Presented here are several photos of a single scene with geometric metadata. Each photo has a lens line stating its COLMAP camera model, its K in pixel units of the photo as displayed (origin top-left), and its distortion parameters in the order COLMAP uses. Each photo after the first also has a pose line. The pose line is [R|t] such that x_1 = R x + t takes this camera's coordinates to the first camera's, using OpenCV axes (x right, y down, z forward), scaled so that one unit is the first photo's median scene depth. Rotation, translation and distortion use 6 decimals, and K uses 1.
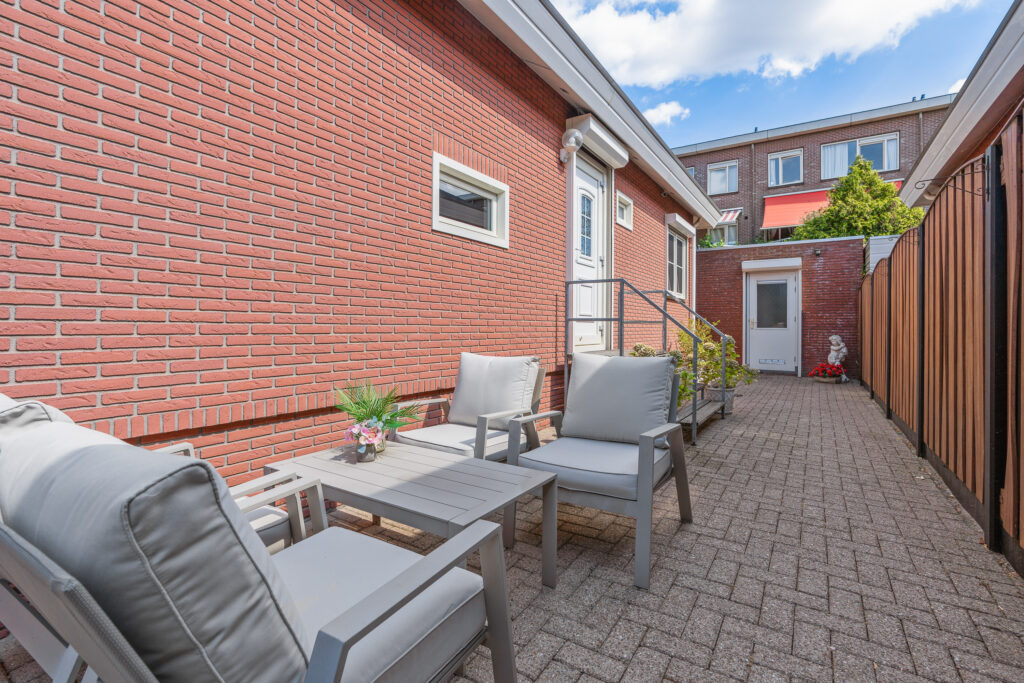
lens RADIAL K [[471.0, 0, 511.8], [0, 471.0, 323.6], [0, 0, 1]] dist [-0.001549, -0.000362]
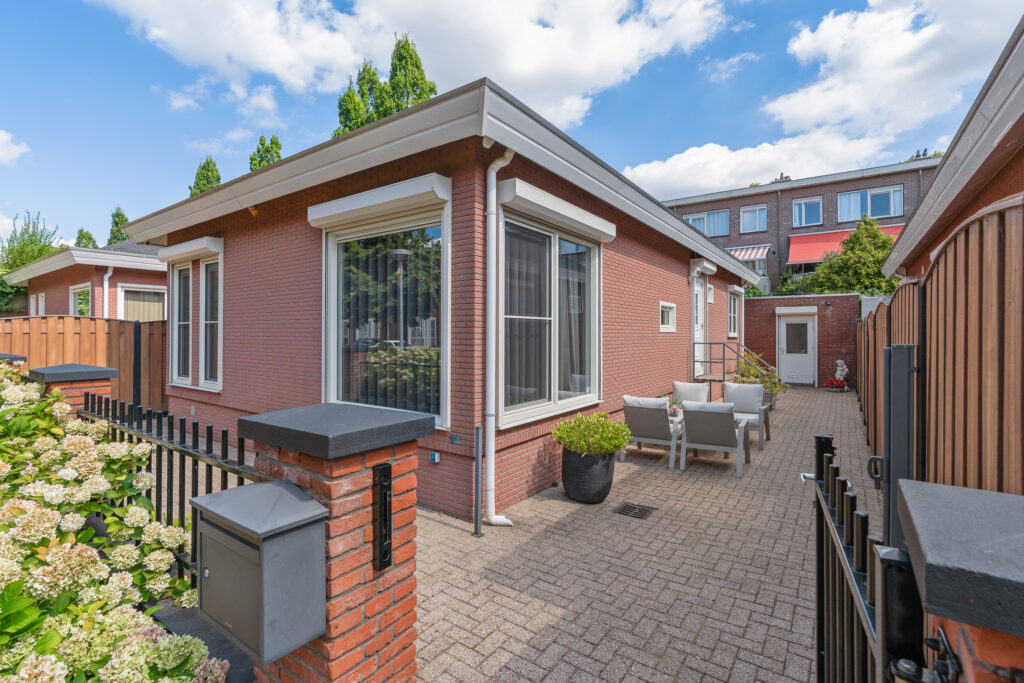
lens RADIAL K [[471.0, 0, 508.7], [0, 471.0, 332.1], [0, 0, 1]] dist [-0.001549, -0.000362]
pose [[0.999052, -0.006325, -0.043061, -0.272809], [0.006460, 0.999975, 0.002996, -0.067286], [0.043041, -0.003271, 0.999068, -0.489654]]
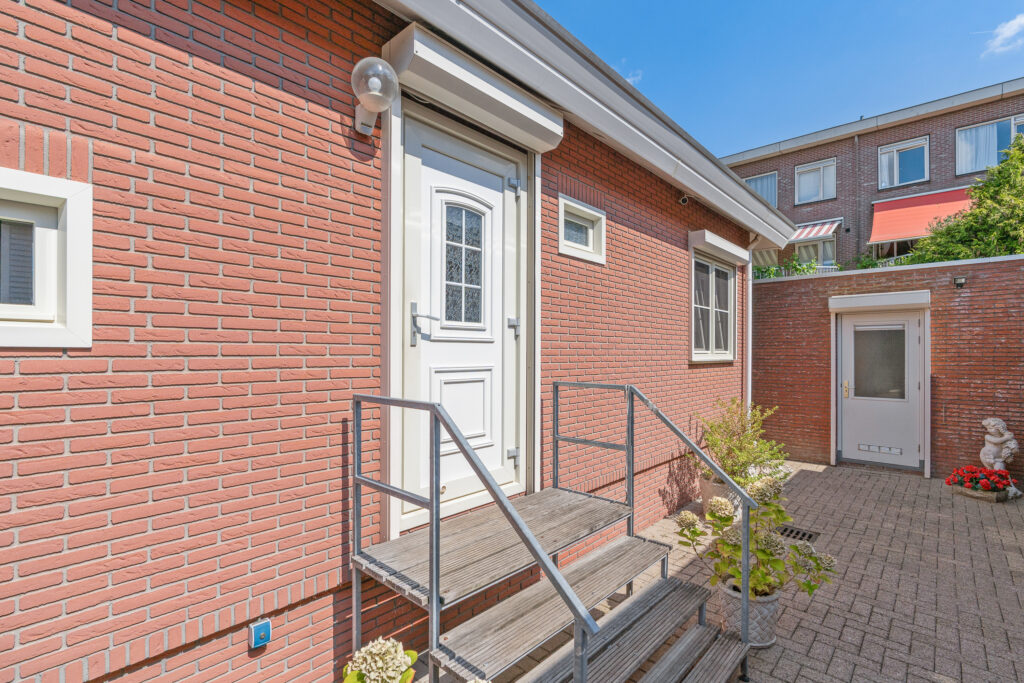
lens RADIAL K [[471.0, 0, 513.5], [0, 471.0, 350.8], [0, 0, 1]] dist [-0.001549, -0.000362]
pose [[0.986122, -0.005430, -0.165935, 0.159172], [0.006220, 0.999972, 0.004240, -0.061991], [0.165908, -0.005213, 0.986128, 0.269751]]
